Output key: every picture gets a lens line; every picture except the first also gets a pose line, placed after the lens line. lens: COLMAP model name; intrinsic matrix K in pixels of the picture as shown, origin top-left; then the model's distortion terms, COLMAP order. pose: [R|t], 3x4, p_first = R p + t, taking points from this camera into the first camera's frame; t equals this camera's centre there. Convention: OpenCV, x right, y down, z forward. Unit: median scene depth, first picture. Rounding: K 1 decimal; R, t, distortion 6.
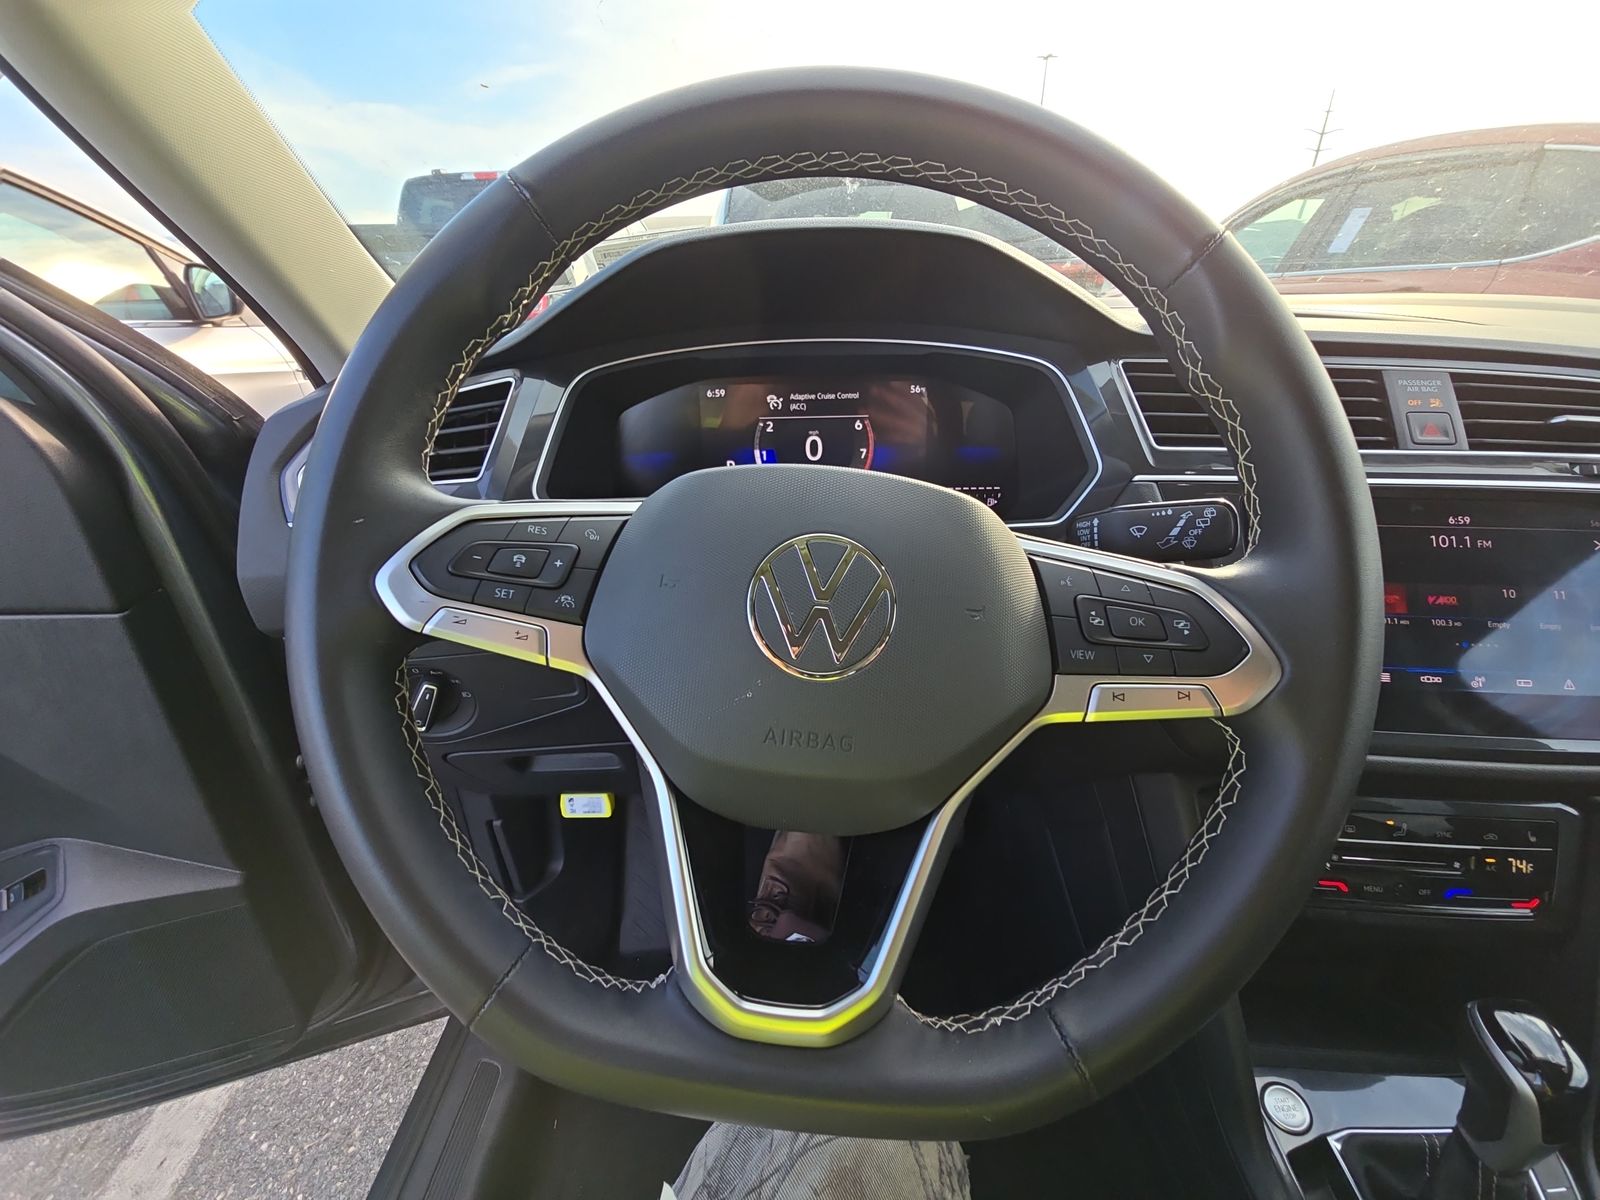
lens RADIAL K [[640.4, 0, 796.1], [0, 640.4, 593.3], [0, 0, 1]] dist [-0.007619, -0.001418]
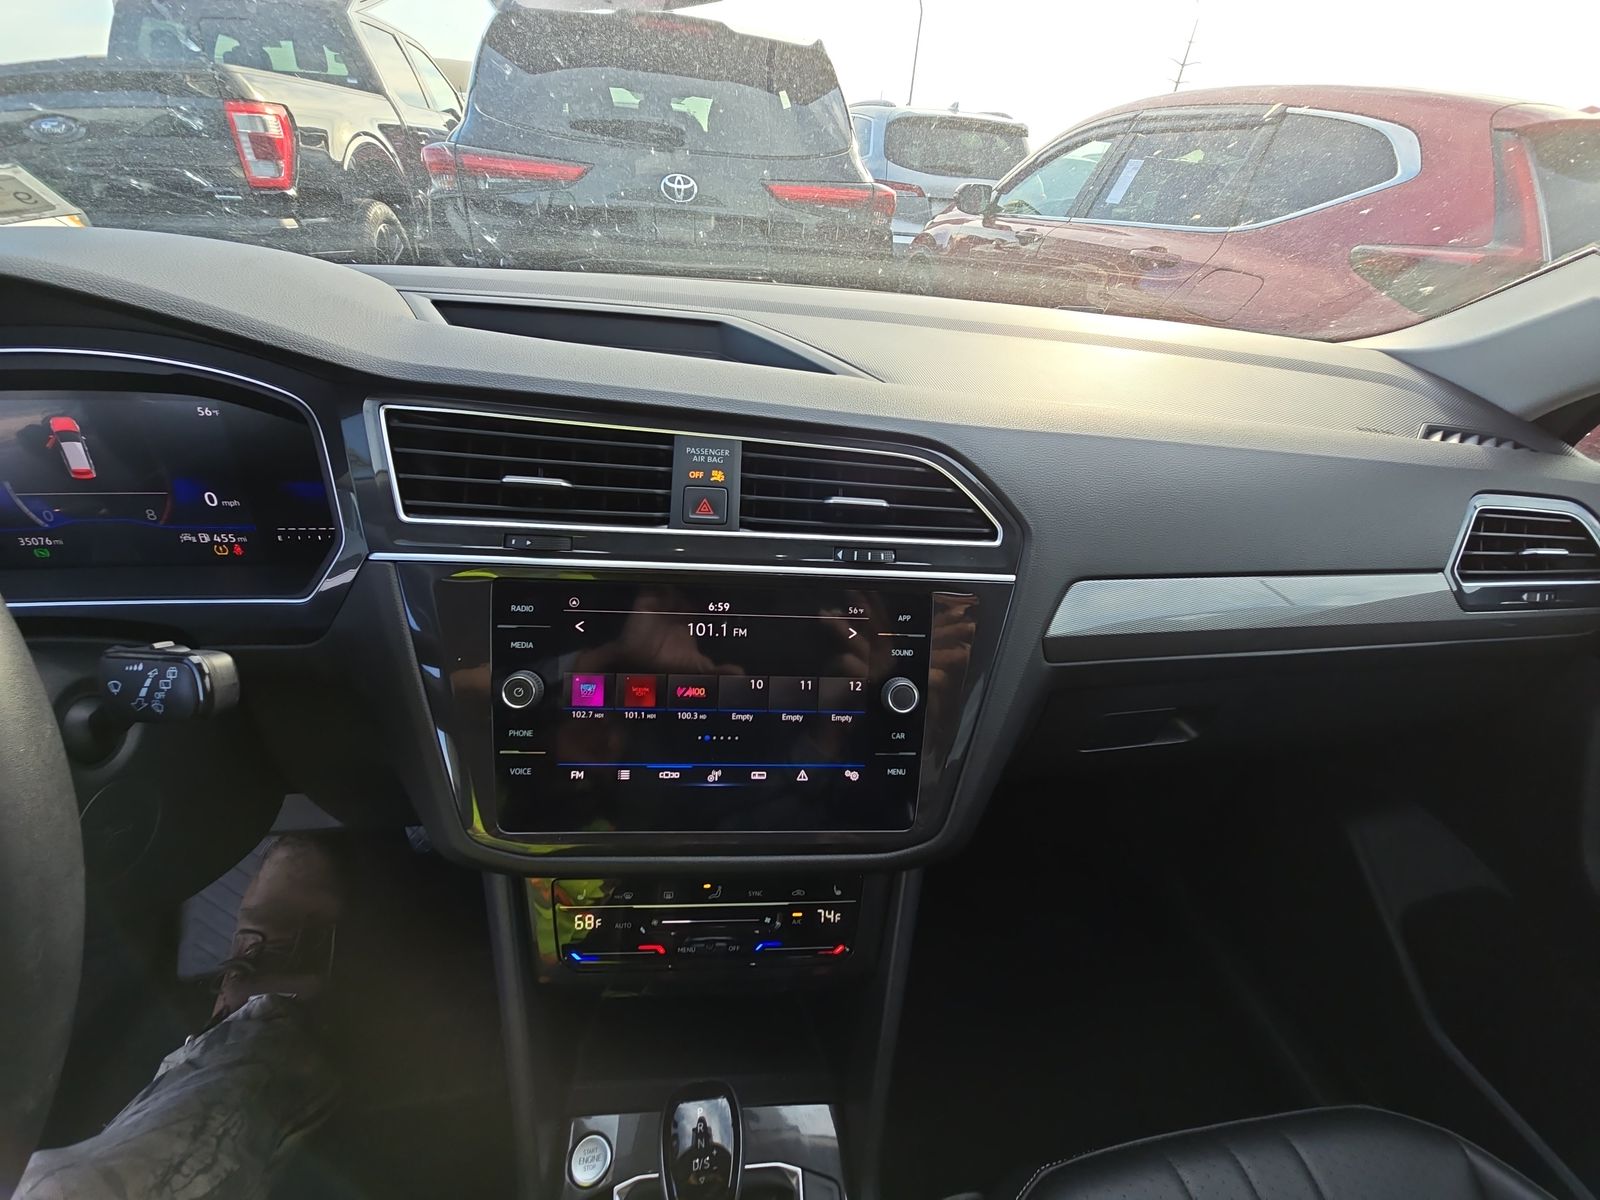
lens RADIAL K [[640.4, 0, 793.6], [0, 640.4, 590.9], [0, 0, 1]] dist [-0.007619, -0.001418]
pose [[0.983254, -0.012061, 0.181841, 0.956599], [-0.011609, 0.991636, 0.128541, -0.257408], [-0.181871, -0.128499, 0.974890, 0.042473]]
